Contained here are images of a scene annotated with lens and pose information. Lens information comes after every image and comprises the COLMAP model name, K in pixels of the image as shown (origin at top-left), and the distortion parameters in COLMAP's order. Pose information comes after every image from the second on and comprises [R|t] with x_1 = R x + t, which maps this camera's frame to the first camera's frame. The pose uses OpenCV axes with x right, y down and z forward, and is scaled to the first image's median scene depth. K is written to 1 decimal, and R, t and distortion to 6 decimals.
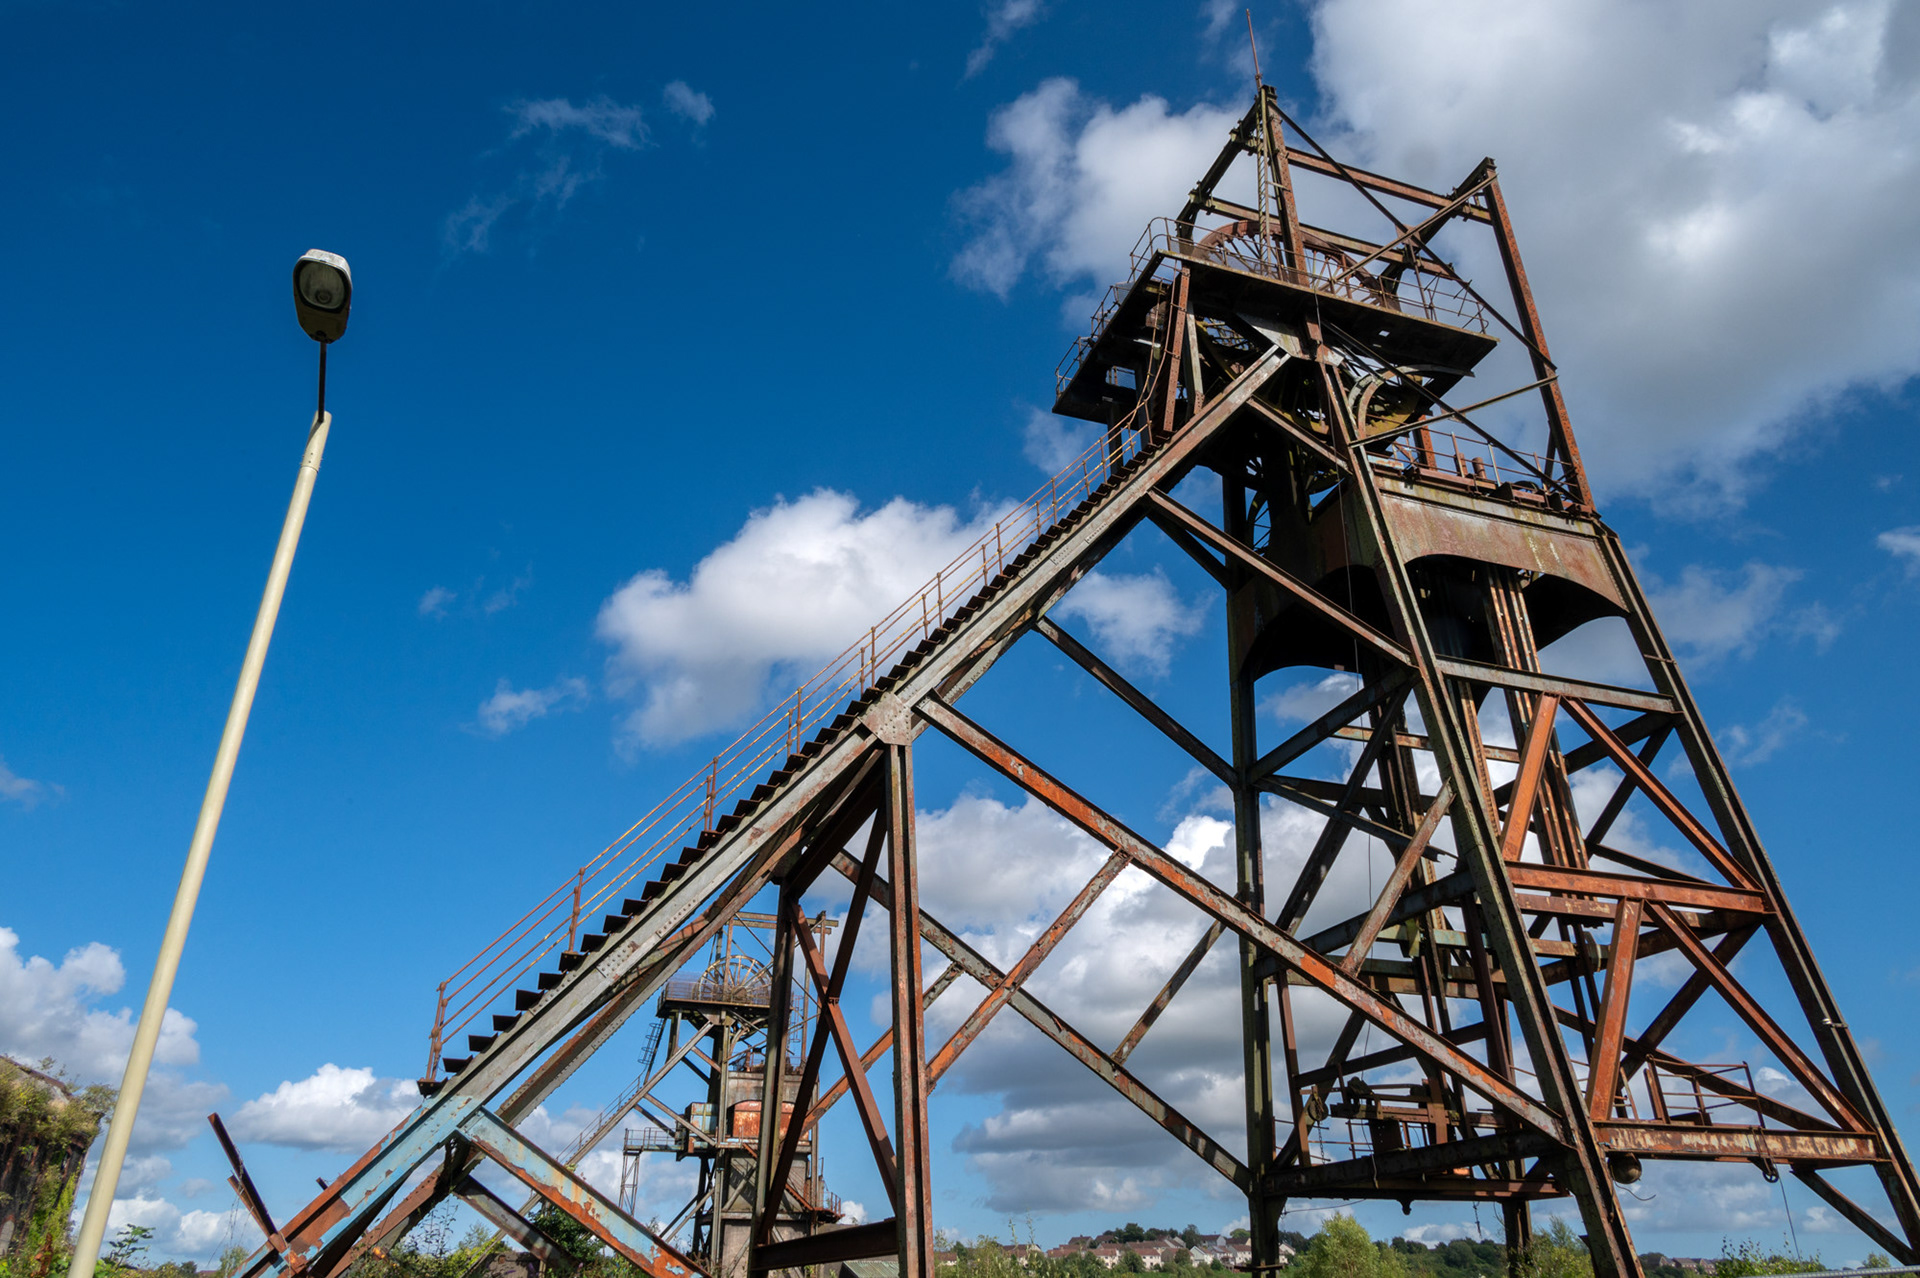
lens RADIAL K [[1272.7, 0, 950.0], [0, 1272.7, 631.8], [0, 0, 1]] dist [-0.002883, 0.000937]
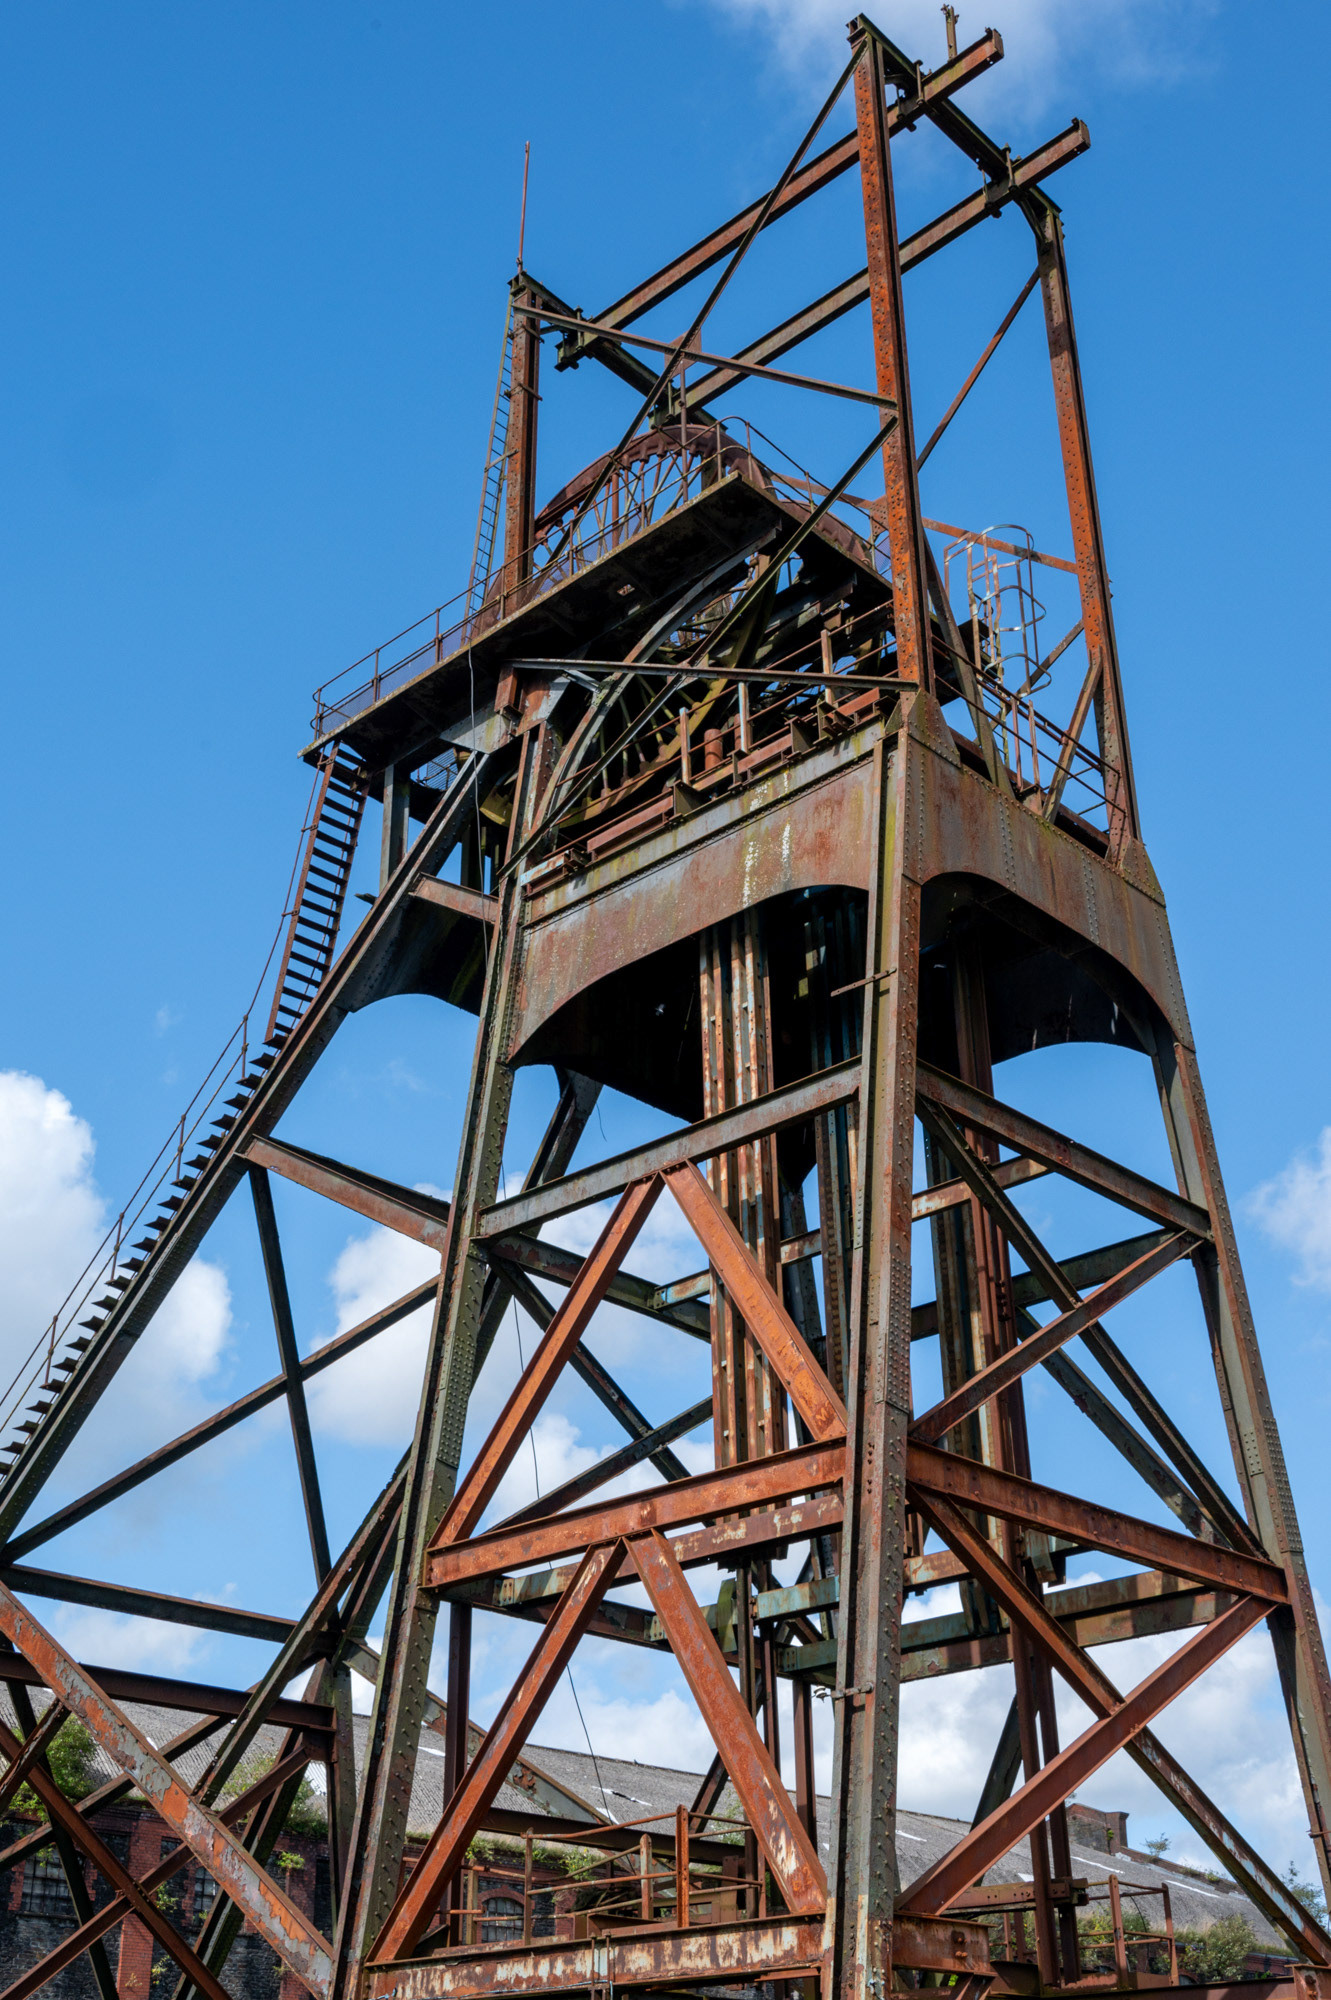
lens RADIAL K [[2254.9, 0, 654.7], [0, 2254.9, 1029.2], [0, 0, 1]] dist [0.002827, 0.000000]
pose [[0.460430, -0.412292, -0.786142, 1.200535], [0.425163, 0.879838, -0.212420, 0.191531], [0.779256, -0.236433, 0.580395, 0.391872]]
